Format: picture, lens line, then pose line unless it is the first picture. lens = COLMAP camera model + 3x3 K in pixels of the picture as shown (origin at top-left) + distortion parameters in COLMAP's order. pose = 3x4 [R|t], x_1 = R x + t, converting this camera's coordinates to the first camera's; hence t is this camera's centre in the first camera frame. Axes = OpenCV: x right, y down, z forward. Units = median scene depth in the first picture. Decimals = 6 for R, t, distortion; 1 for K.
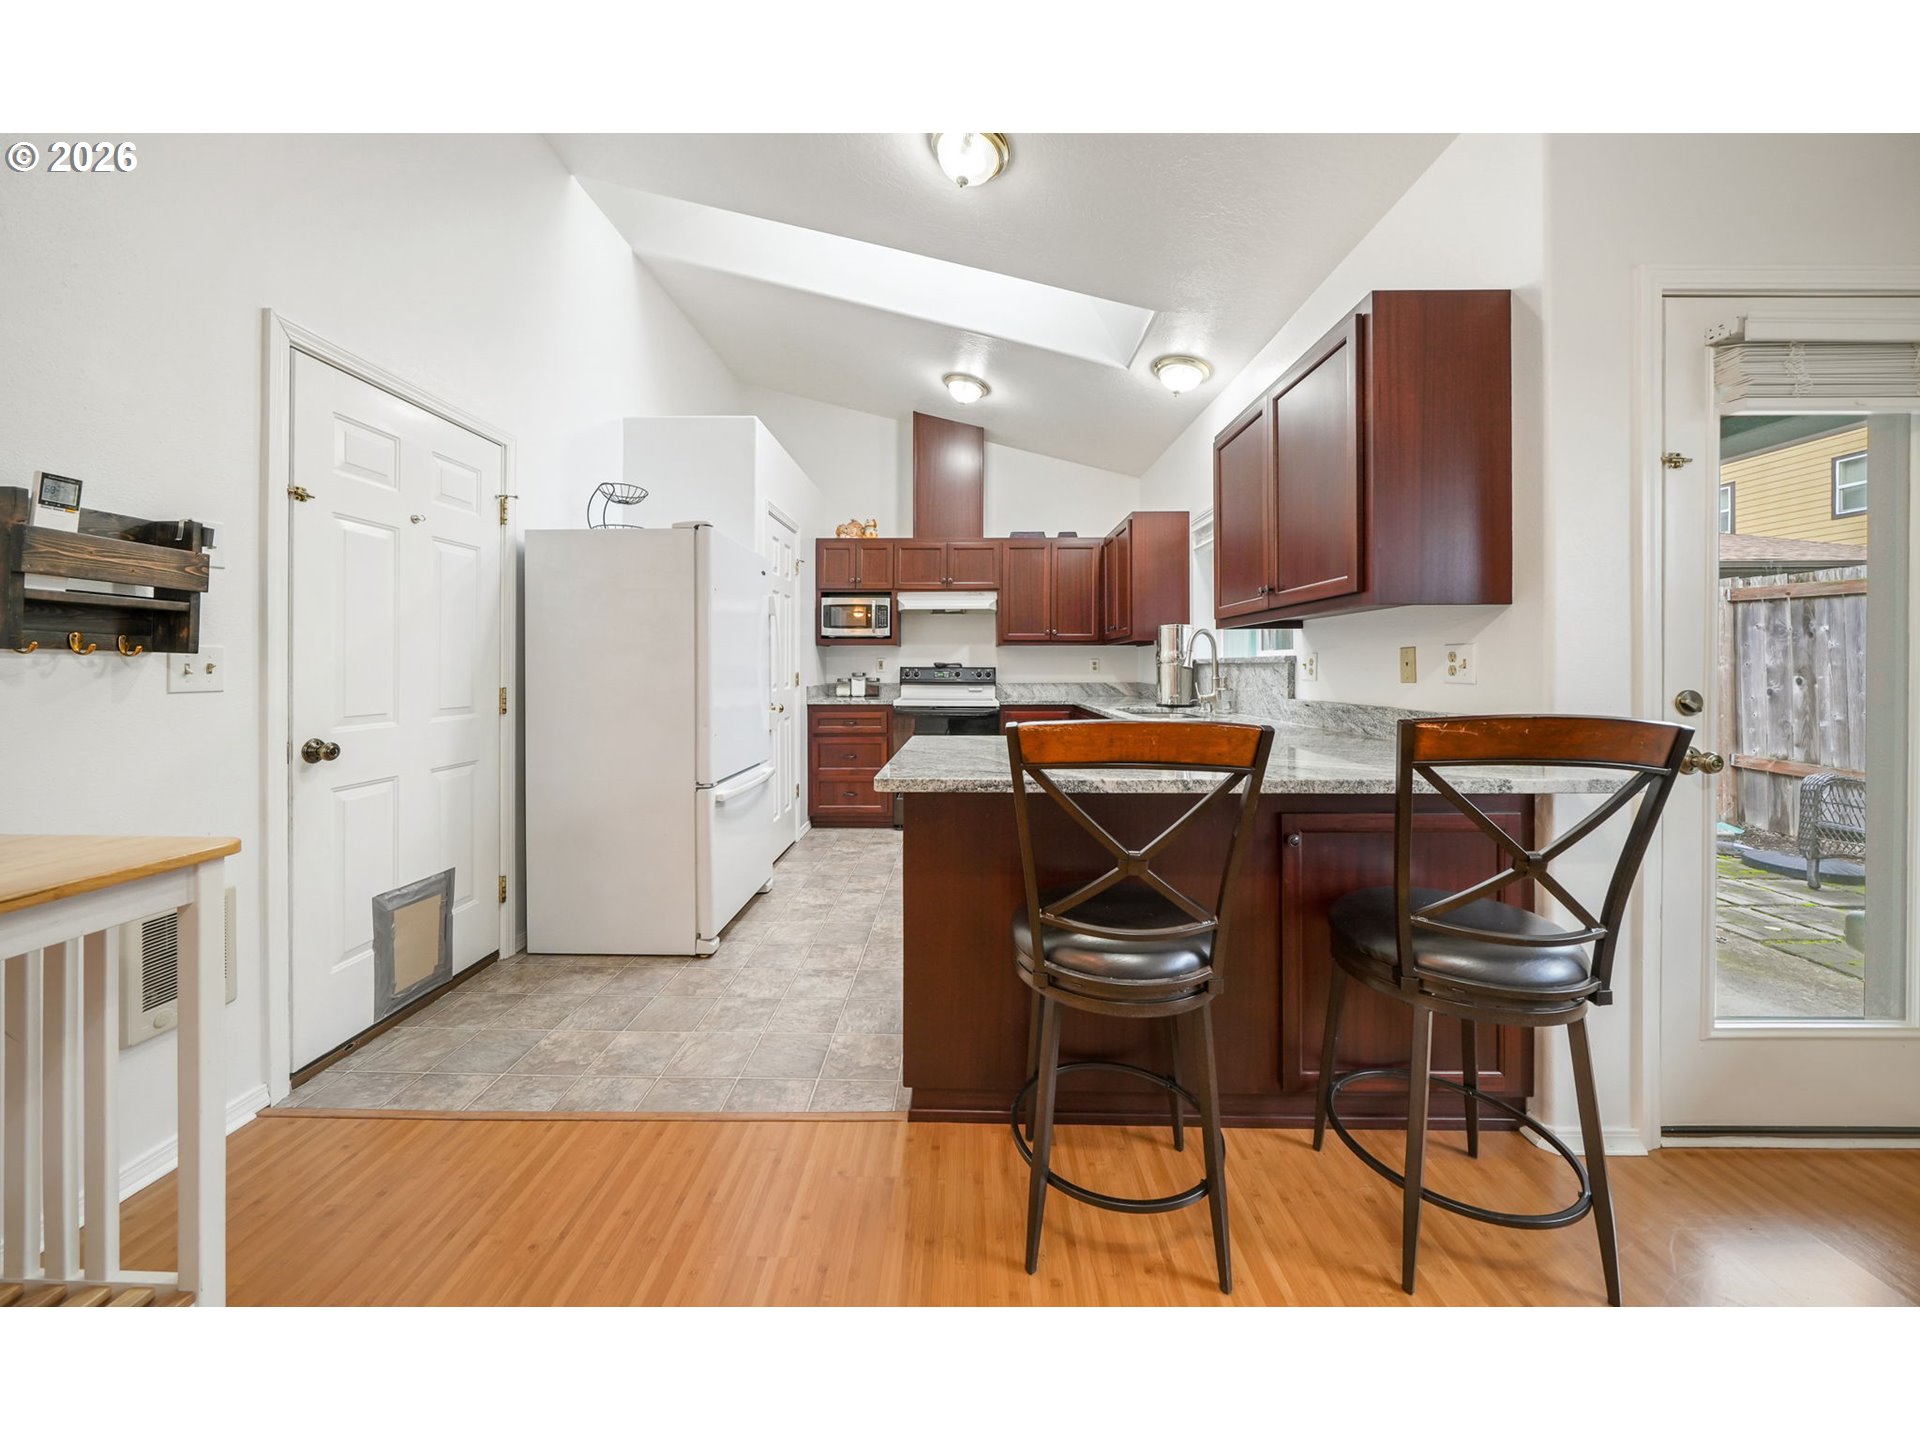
lens RADIAL K [[657.7, 0, 959.8], [0, 657.7, 669.8], [0, 0, 1]] dist [-0.006788, 0.000505]
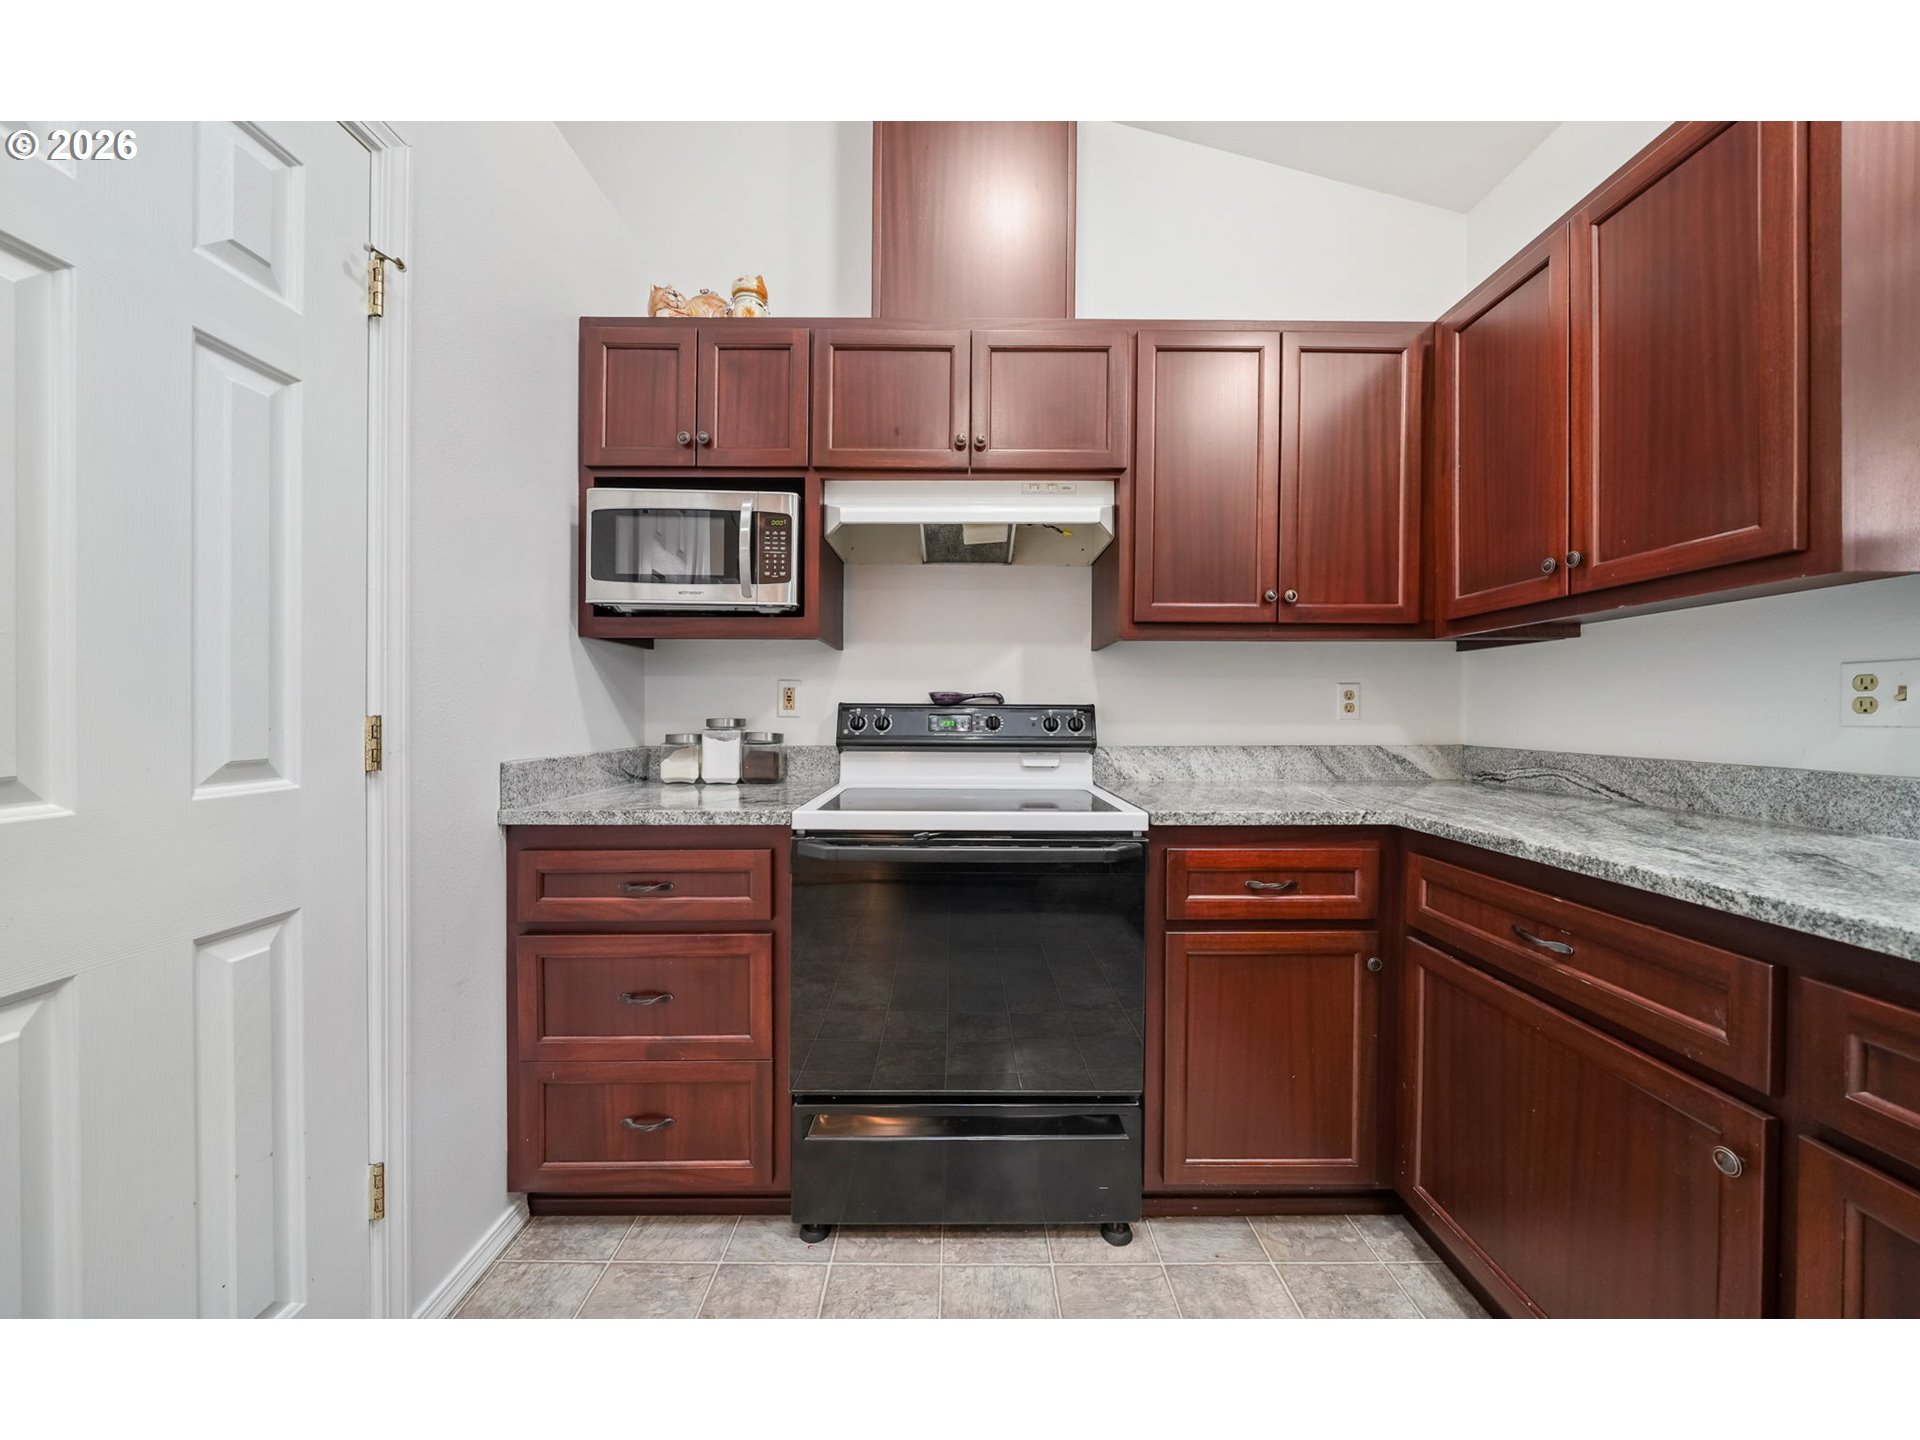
lens RADIAL K [[657.7, 0, 959.9], [0, 657.7, 722.5], [0, 0, 1]] dist [-0.006788, 0.000505]
pose [[0.999958, 0.000929, 0.009144, -0.028298], [-0.001011, 0.999959, 0.008960, 0.003755], [-0.009135, -0.008969, 0.999918, 0.694830]]
